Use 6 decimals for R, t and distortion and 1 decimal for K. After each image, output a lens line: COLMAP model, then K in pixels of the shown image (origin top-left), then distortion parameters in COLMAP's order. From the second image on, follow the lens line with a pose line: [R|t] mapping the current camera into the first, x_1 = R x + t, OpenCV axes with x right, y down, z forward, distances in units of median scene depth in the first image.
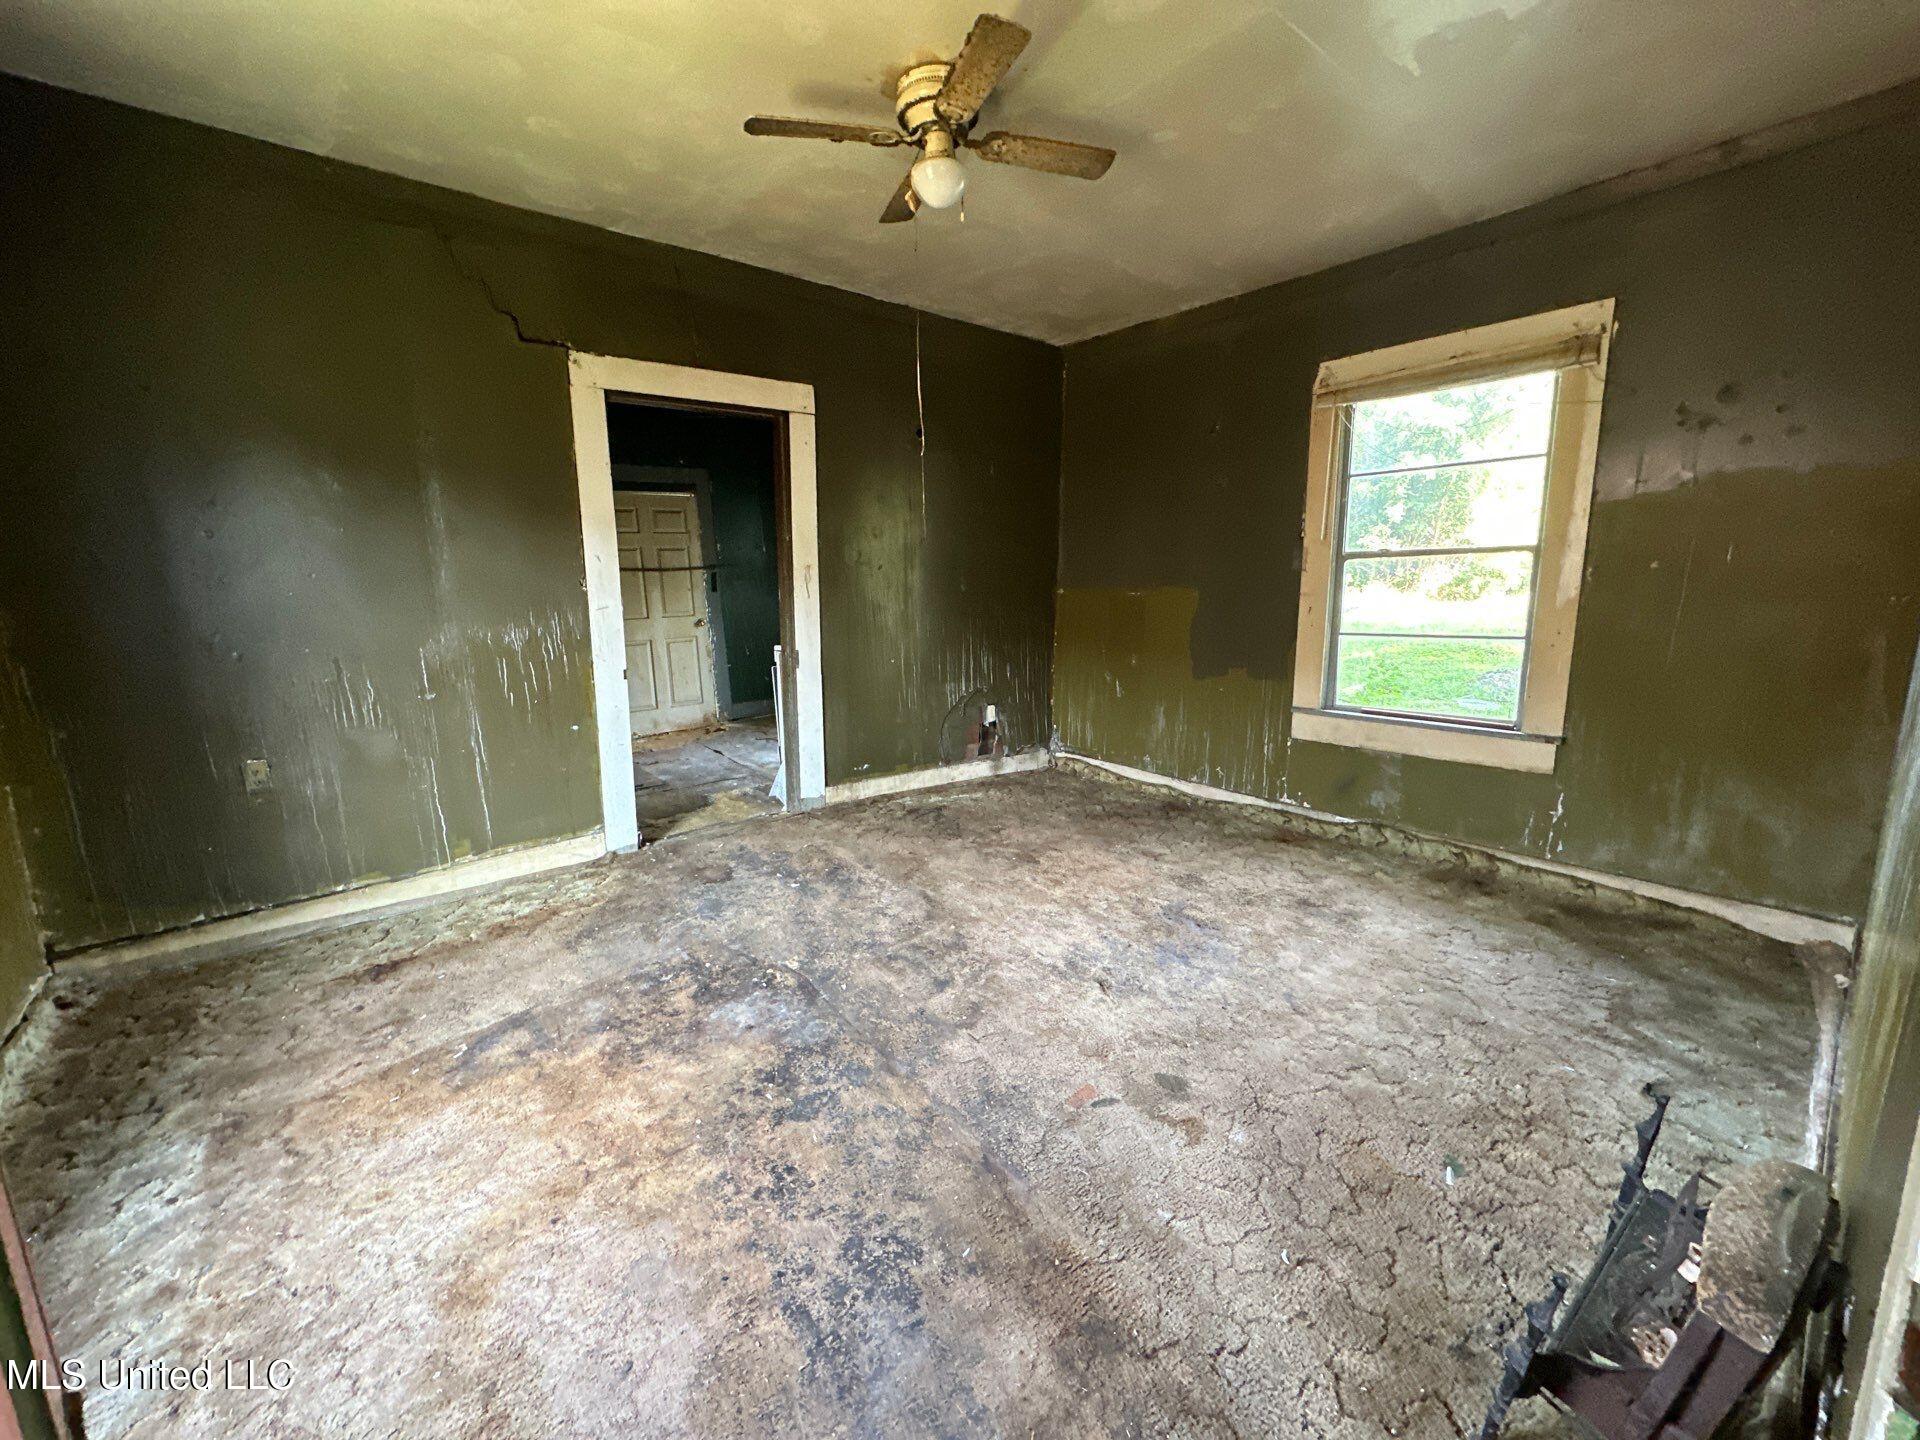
lens RADIAL K [[764.4, 0, 967.0], [0, 764.4, 724.7], [0, 0, 1]] dist [-0.005936, 0.001552]
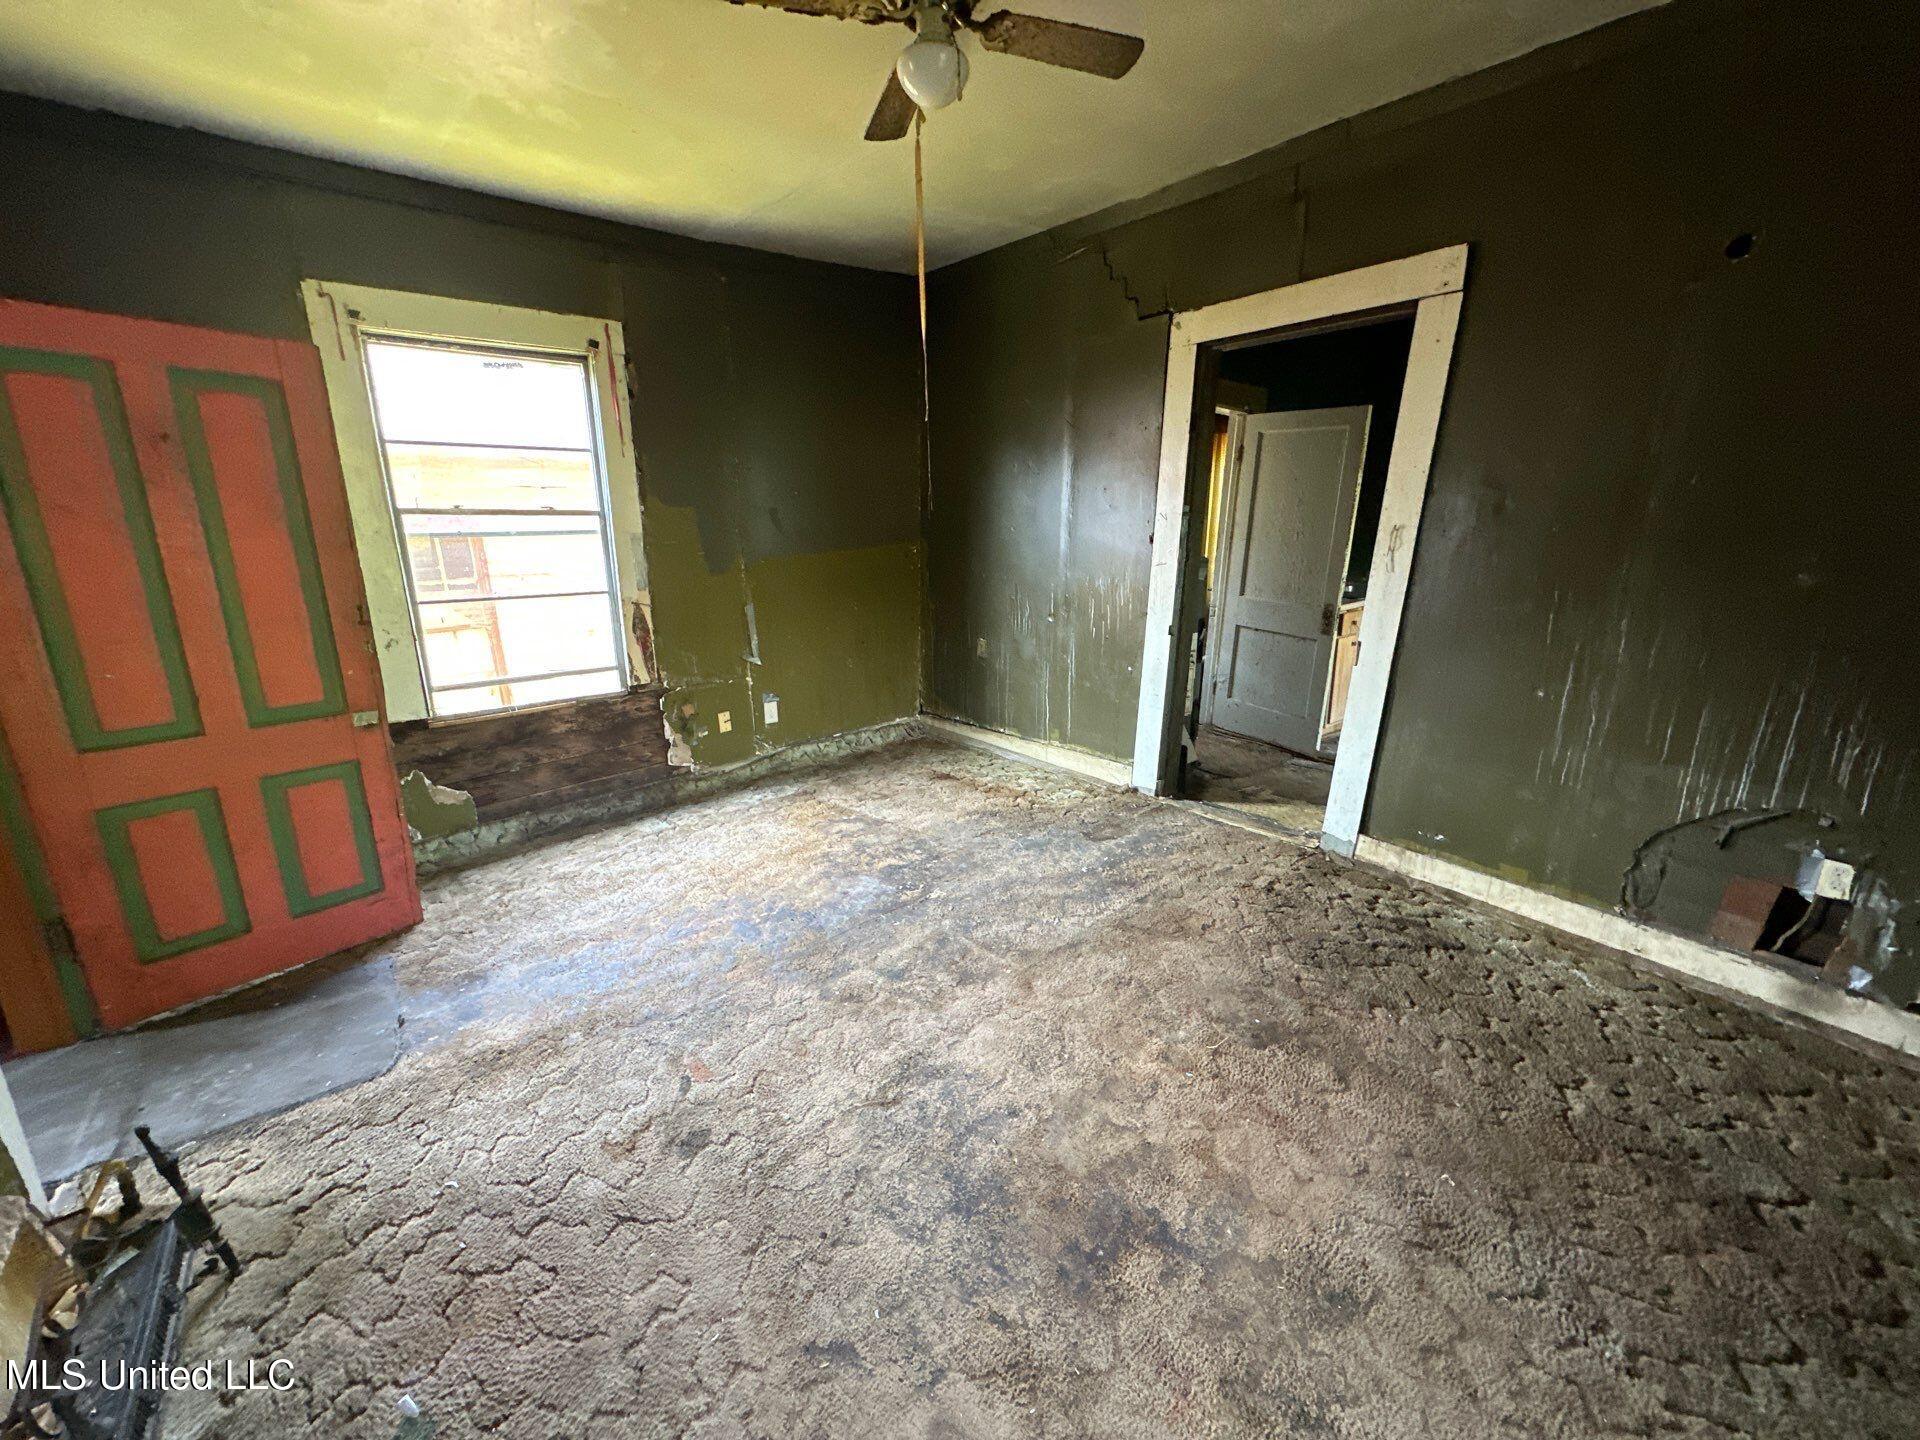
lens RADIAL K [[764.4, 0, 950.0], [0, 764.4, 723.2], [0, 0, 1]] dist [-0.005936, 0.001552]
pose [[0.016289, 0.275262, -0.961231, 0.636782], [-0.184233, 0.945725, 0.267699, -0.186961], [0.982748, 0.172730, 0.066117, 0.734312]]
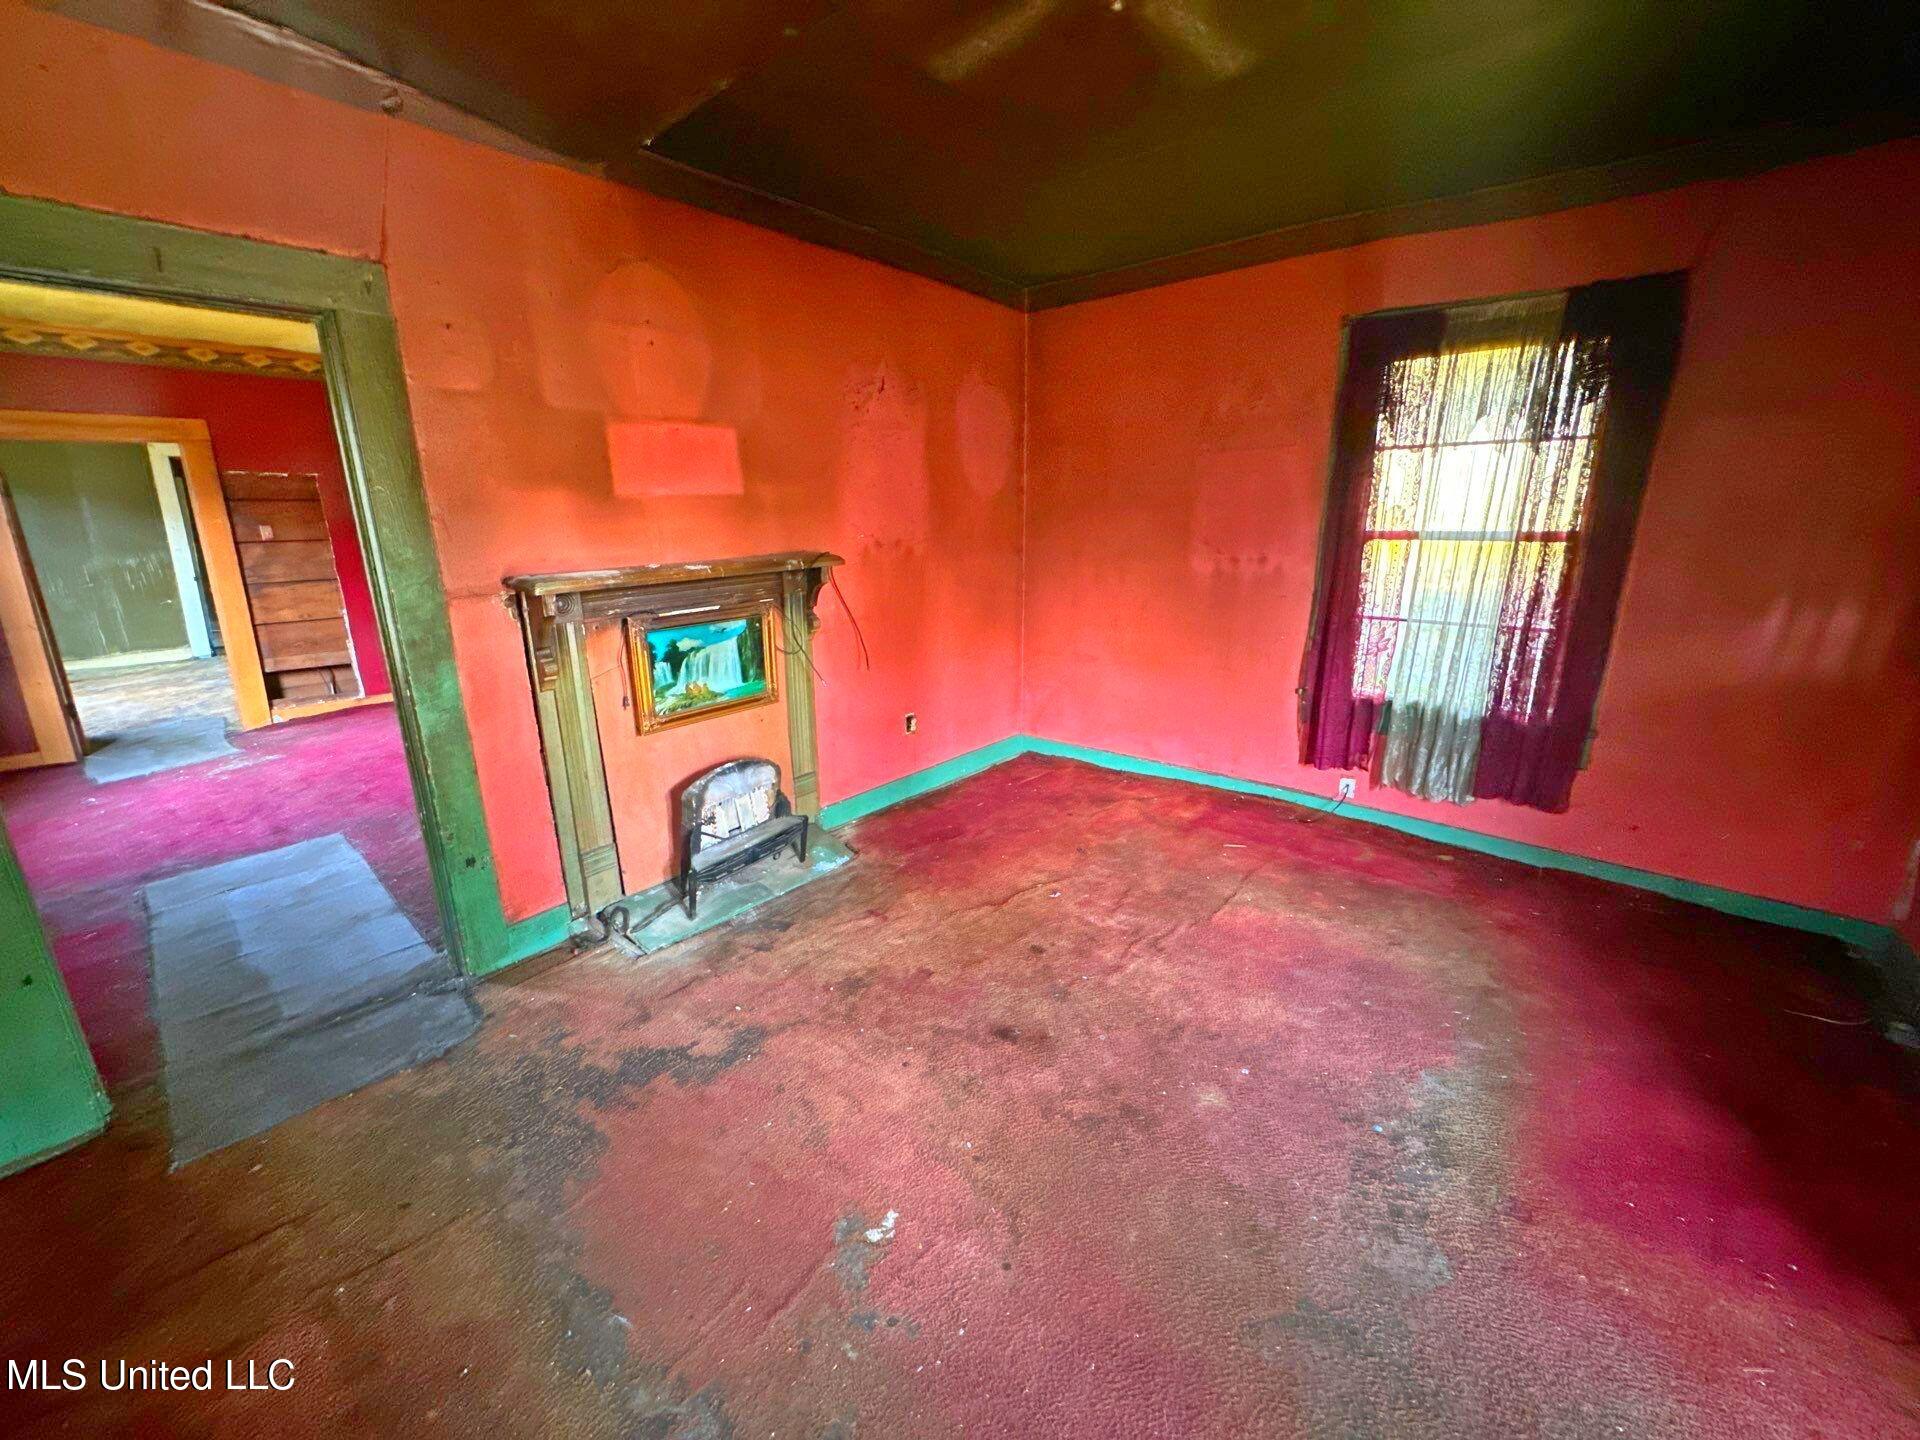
lens RADIAL K [[764.4, 0, 962.6], [0, 764.4, 710.6], [0, 0, 1]] dist [-0.005936, 0.001552]
pose [[0.969777, -0.040899, 0.240540, 1.378566], [0.023919, 0.997038, 0.073092, 0.244420], [-0.242817, -0.065129, 0.967883, -2.027091]]
